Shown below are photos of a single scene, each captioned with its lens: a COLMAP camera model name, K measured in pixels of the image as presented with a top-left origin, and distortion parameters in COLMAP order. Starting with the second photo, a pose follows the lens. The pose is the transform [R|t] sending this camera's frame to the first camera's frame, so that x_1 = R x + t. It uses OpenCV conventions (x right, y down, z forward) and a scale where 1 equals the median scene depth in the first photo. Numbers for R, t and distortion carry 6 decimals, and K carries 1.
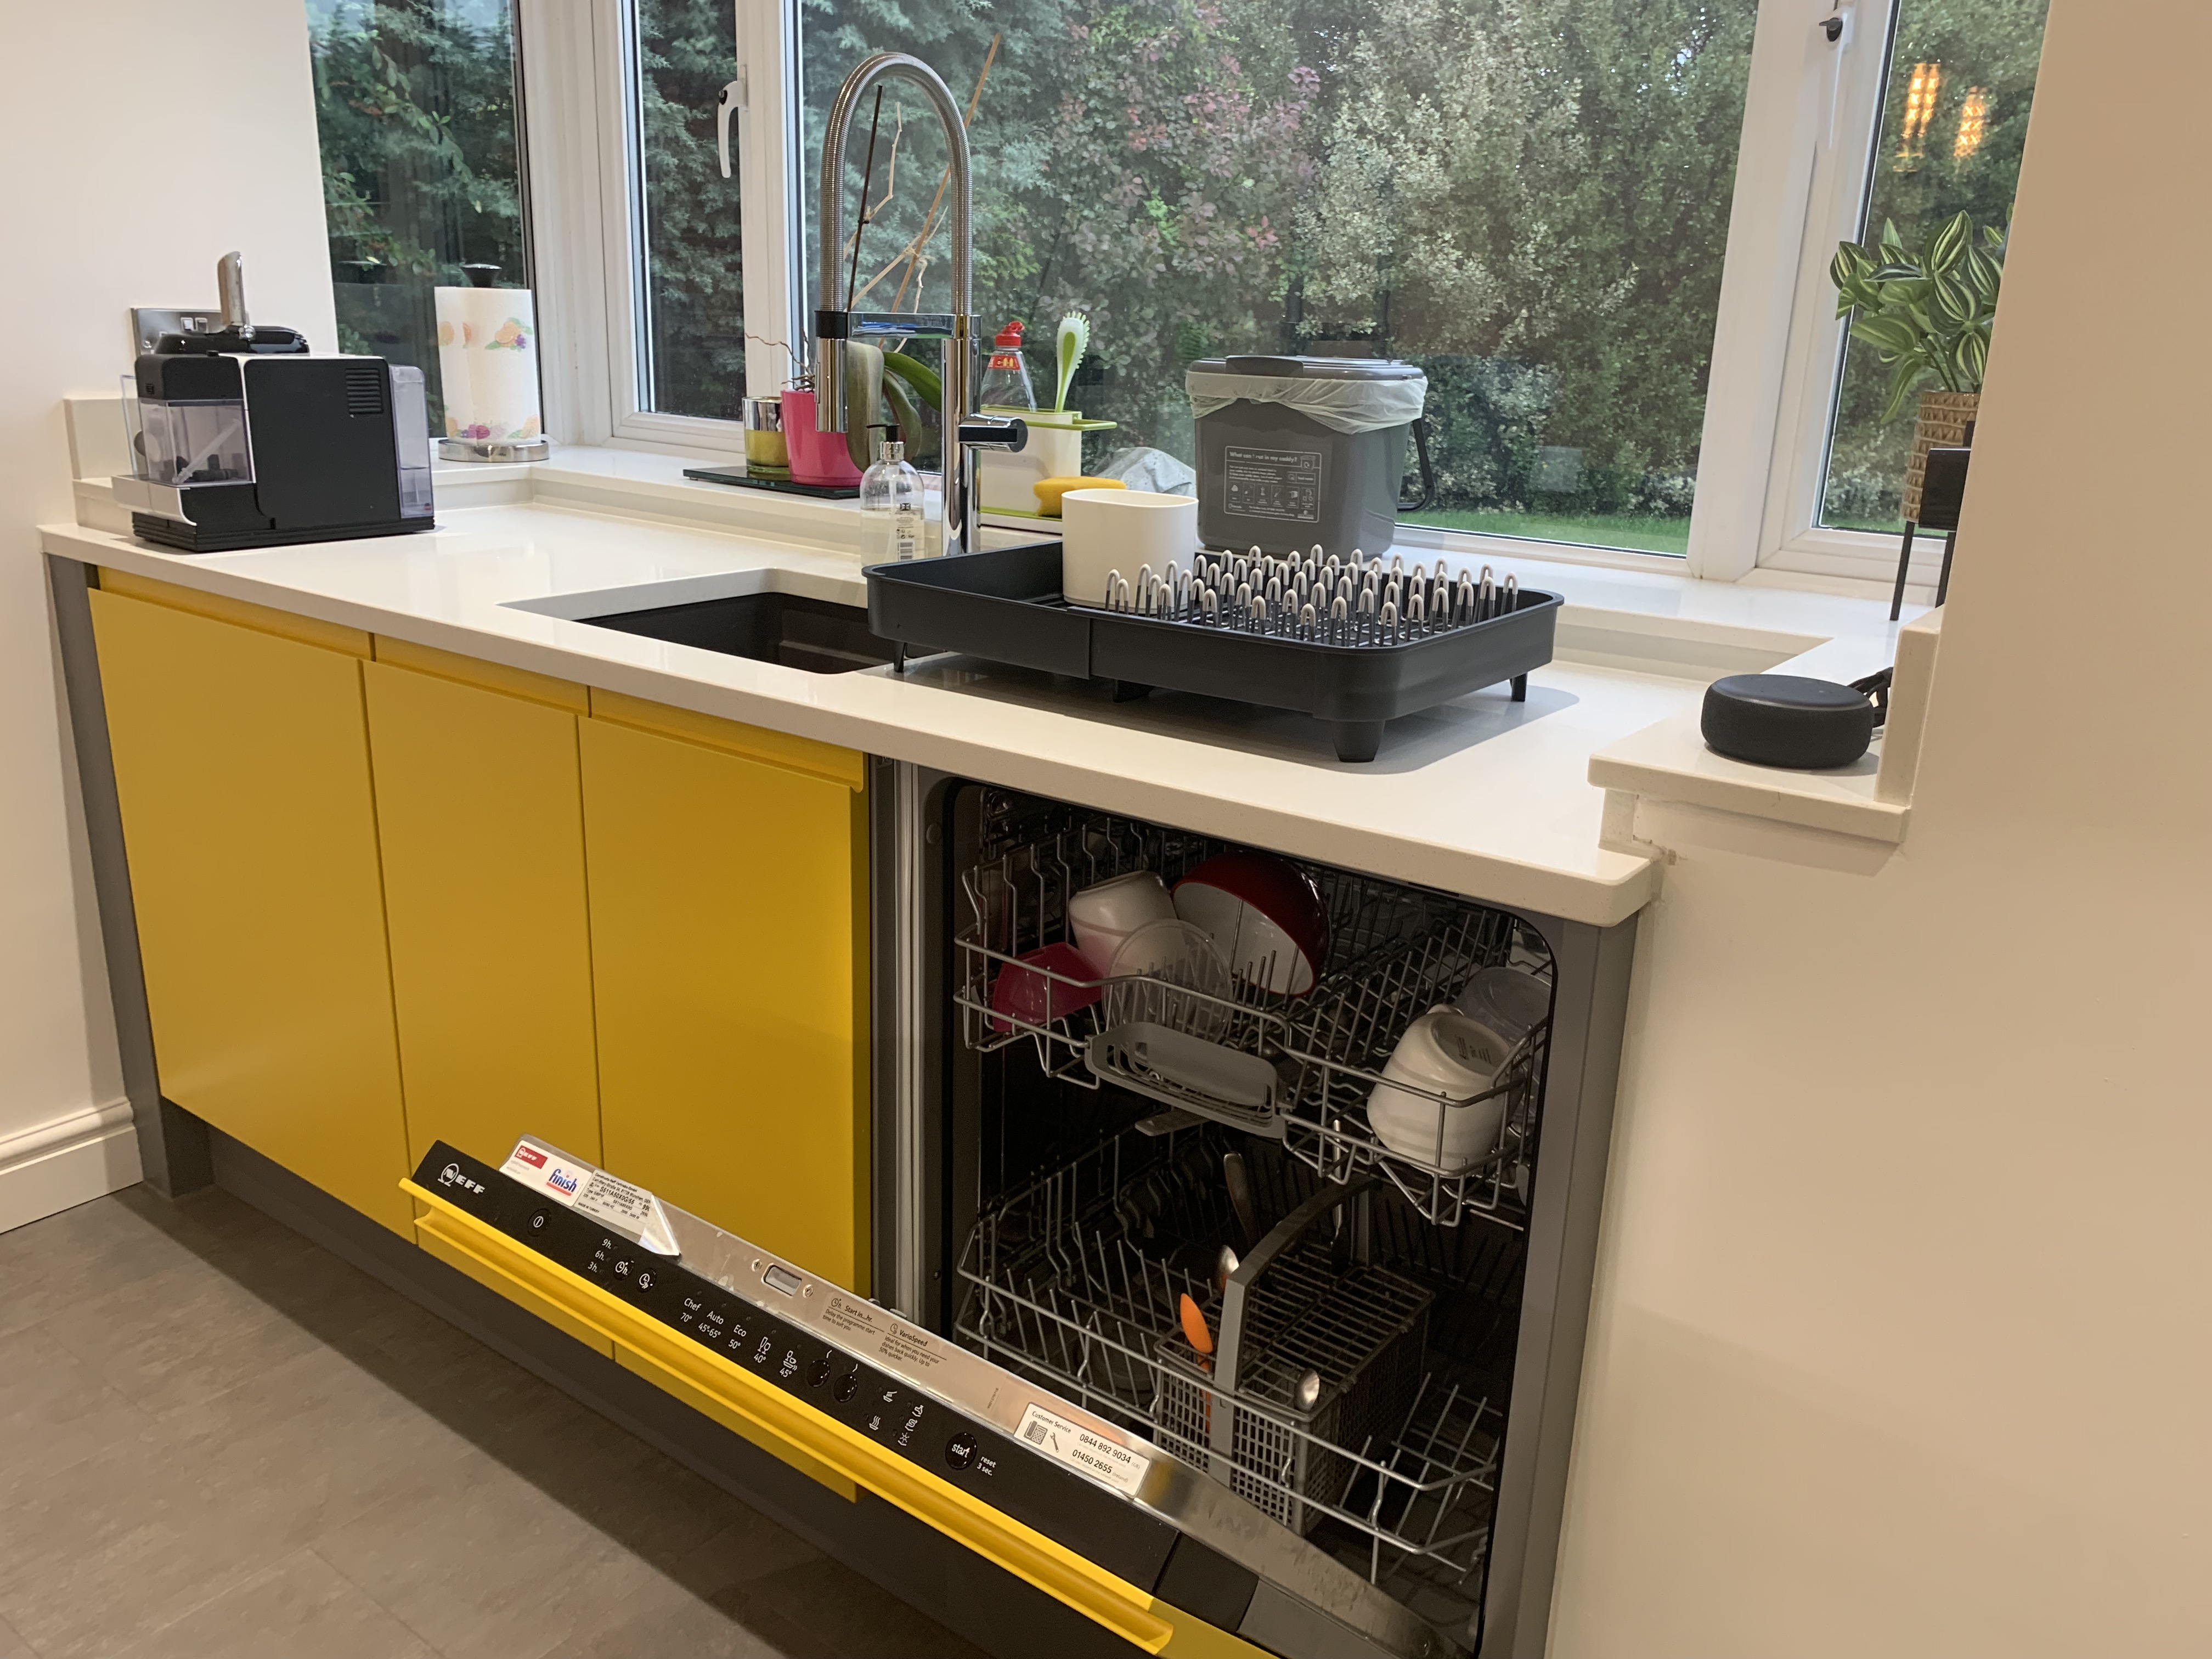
lens RADIAL K [[1695.8, 0, 1106.0], [0, 1695.8, 829.5], [0, 0, 1]] dist [0.004413, -0.001246]
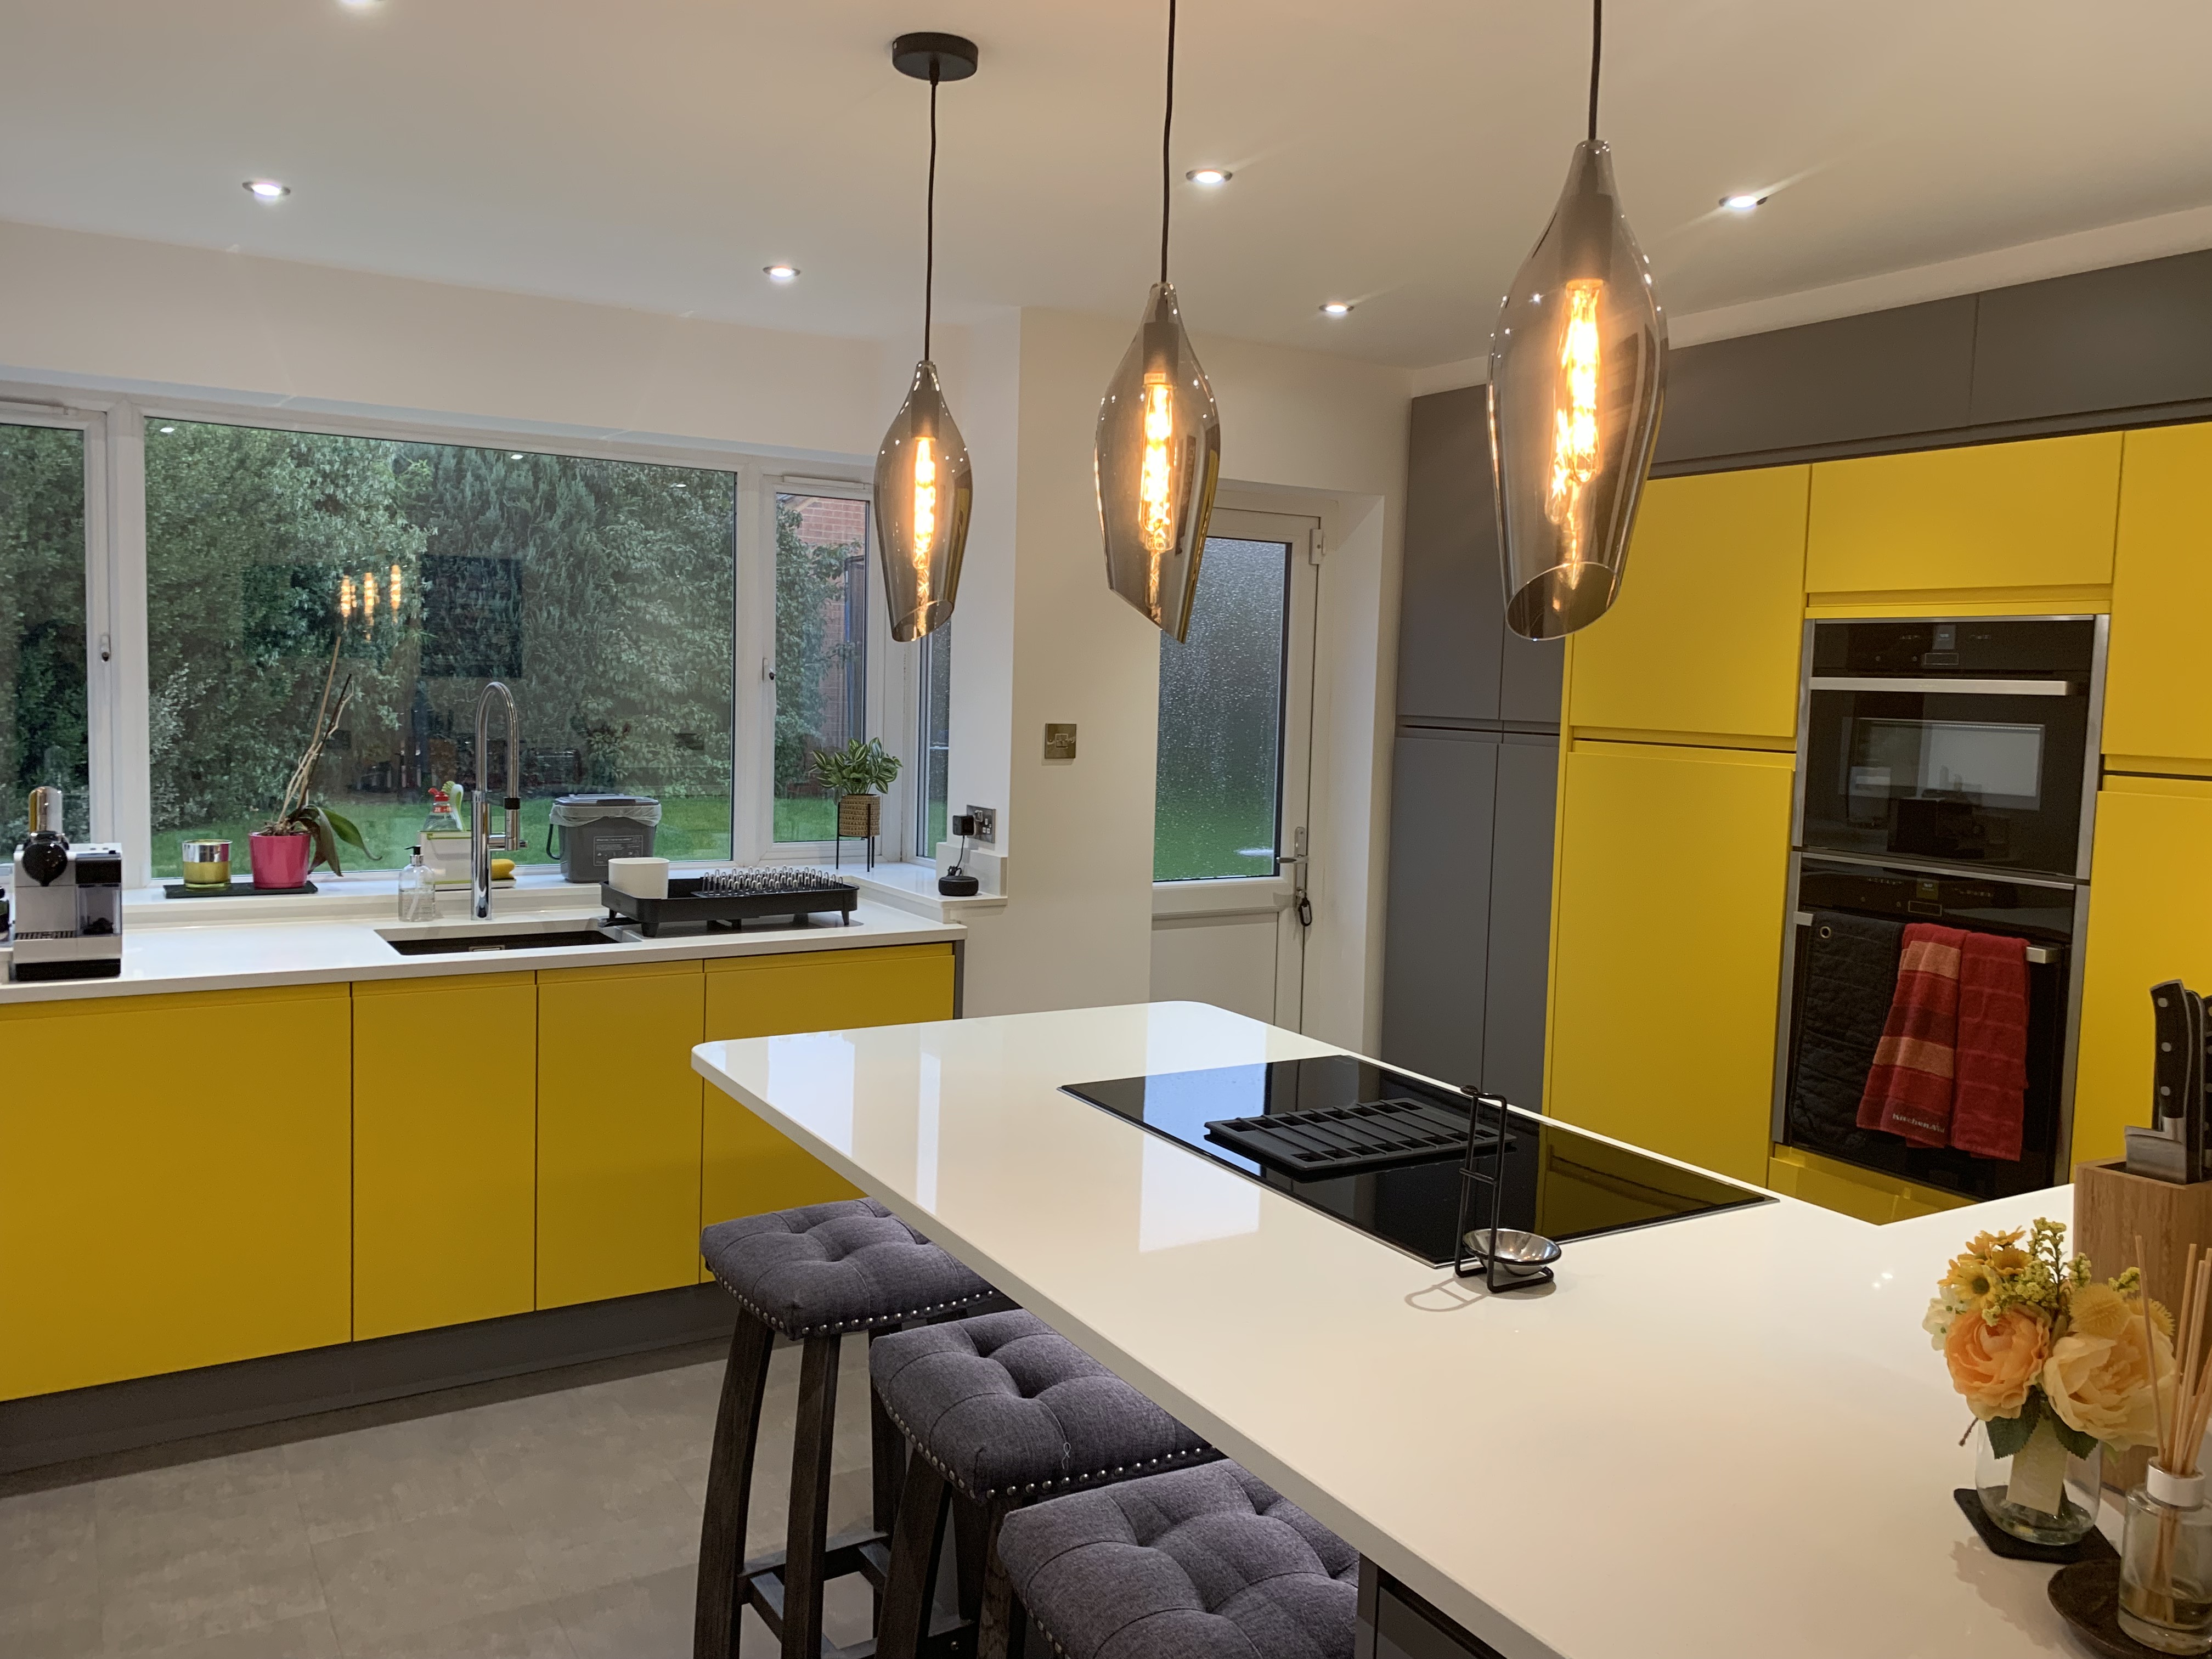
lens RADIAL K [[1692.2, 0, 1106.0], [0, 1692.2, 829.5], [0, 0, 1]] dist [0.081768, -0.170181]
pose [[0.376792, -0.102551, 0.920603, -1.442209], [0.254212, 0.967141, 0.003689, -0.057645], [-0.890732, 0.232639, 0.390481, -0.409005]]
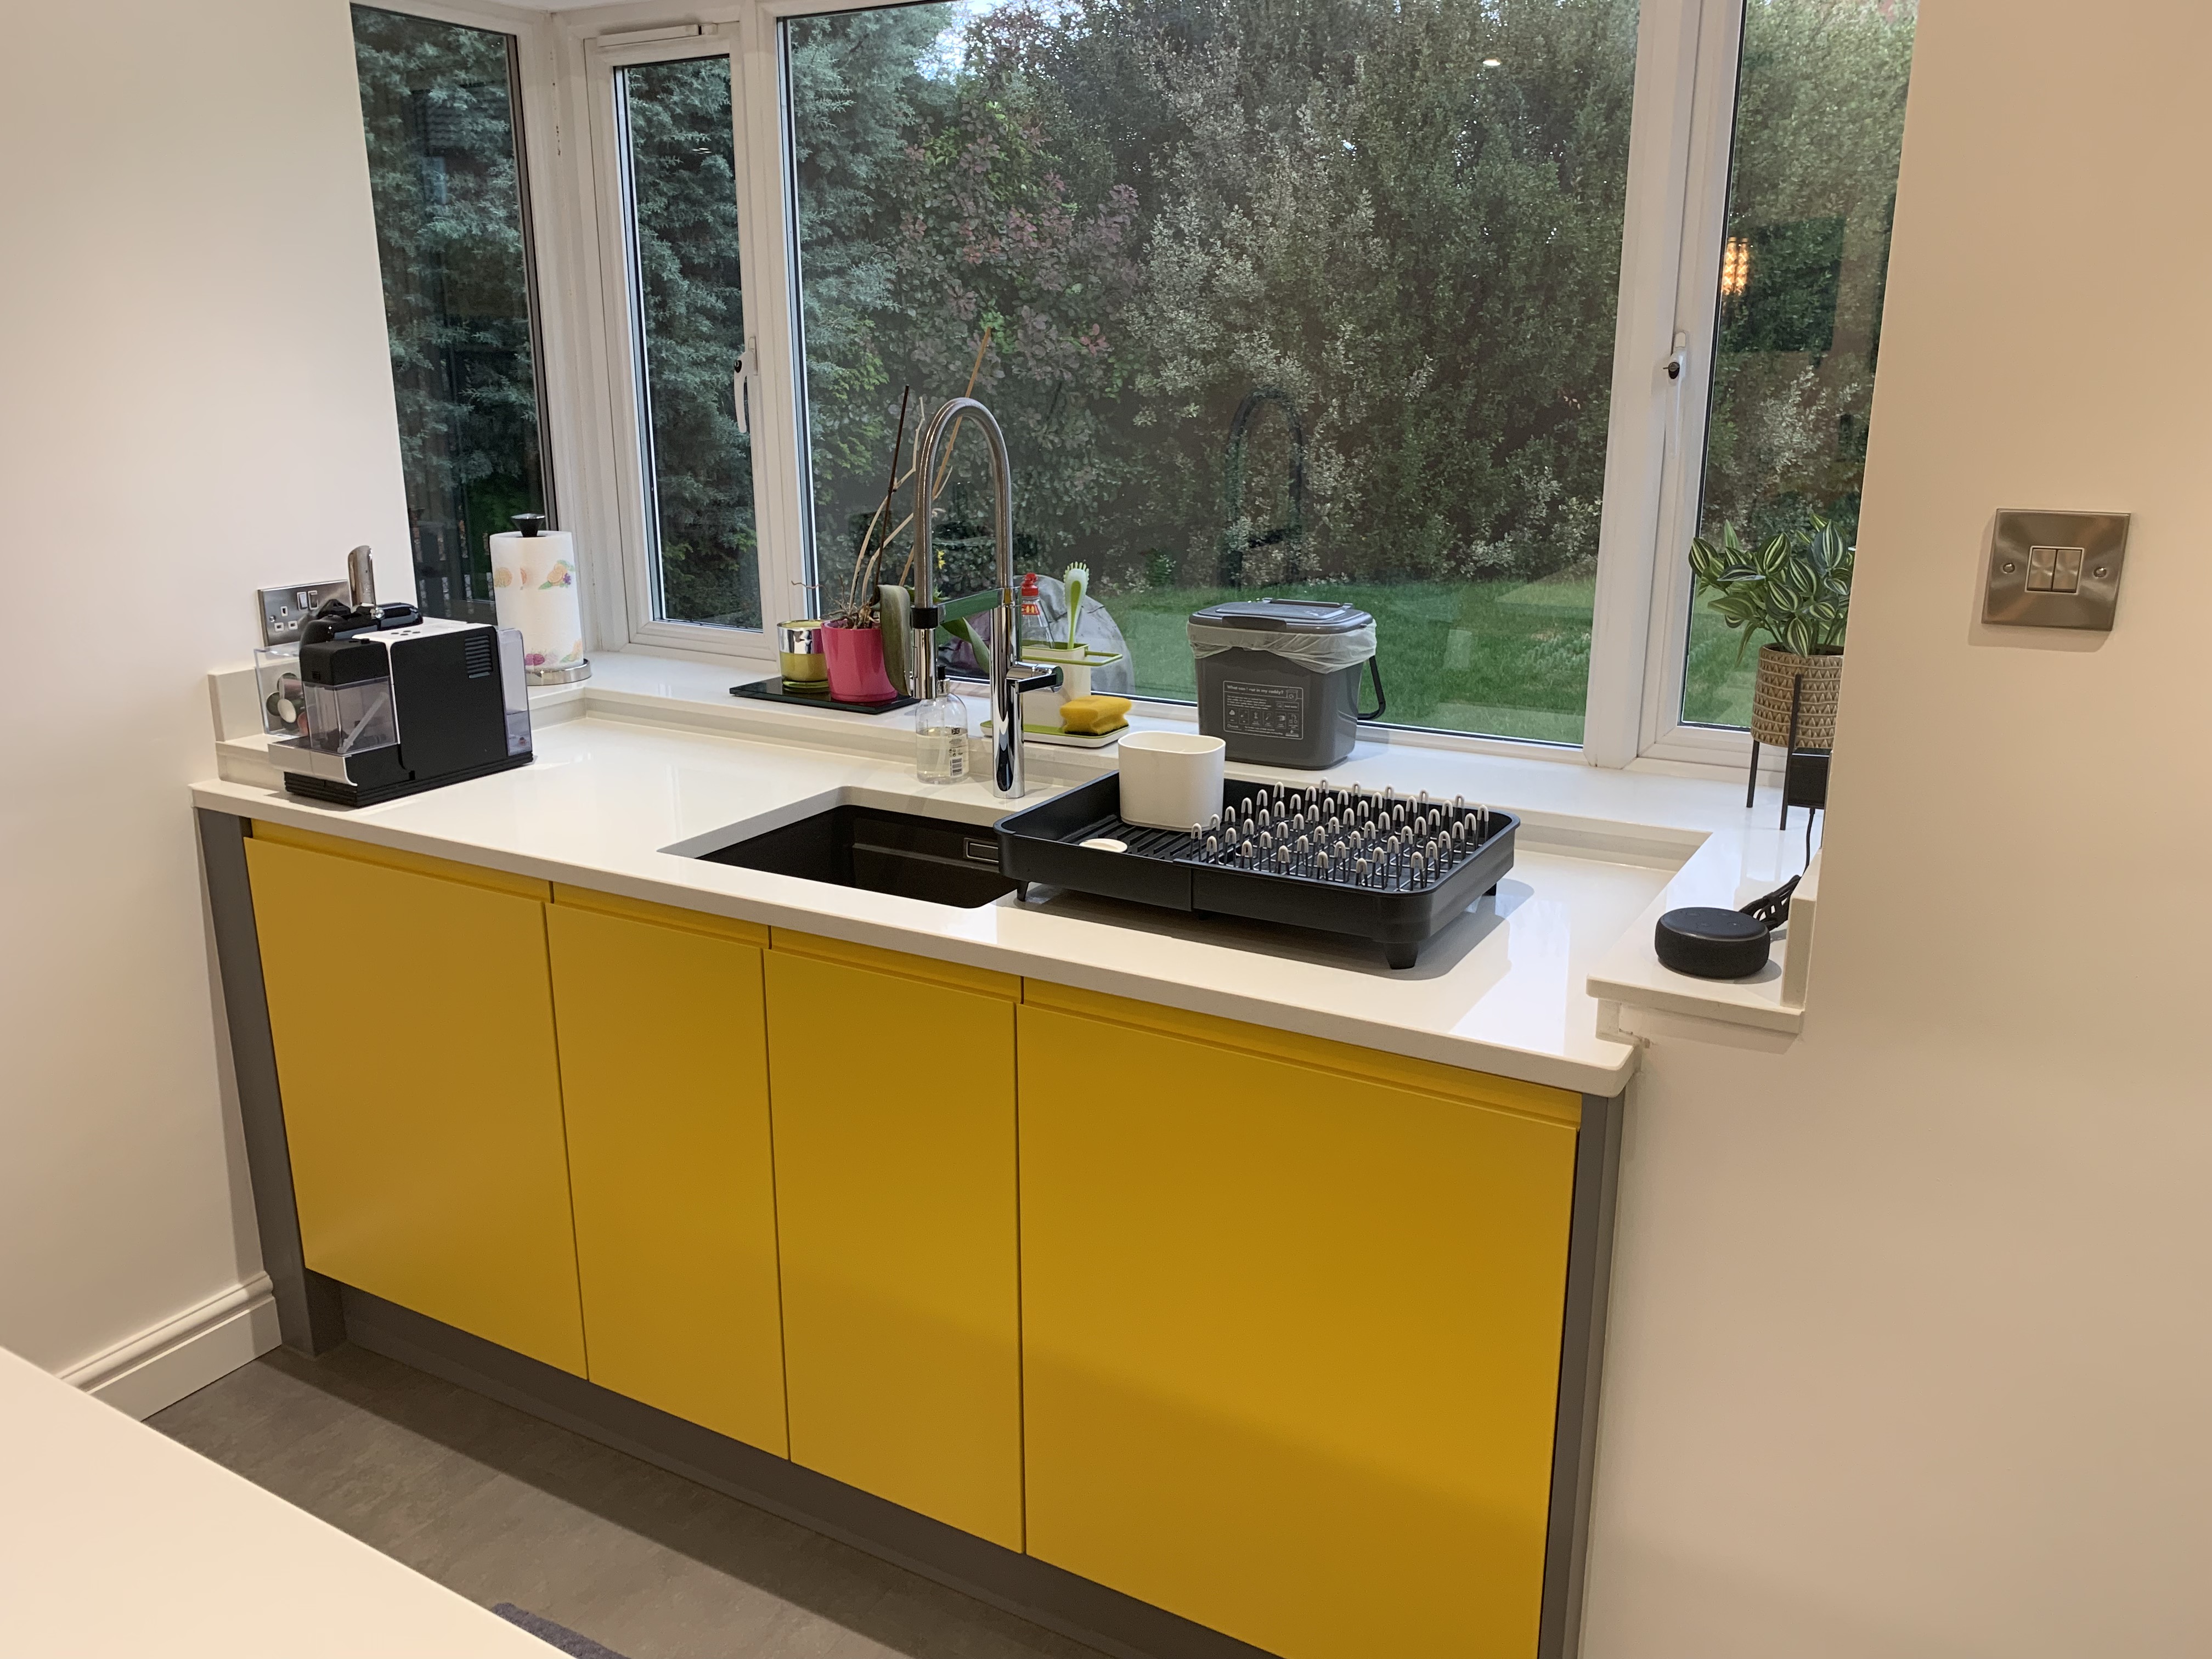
lens RADIAL K [[1692.2, 0, 1106.0], [0, 1692.2, 829.5], [0, 0, 1]] dist [0.081768, -0.170181]
pose [[0.991773, -0.065286, 0.110111, -0.133794], [0.067435, 0.997597, -0.015906, -0.082922], [-0.108808, 0.023200, 0.993792, -0.201976]]
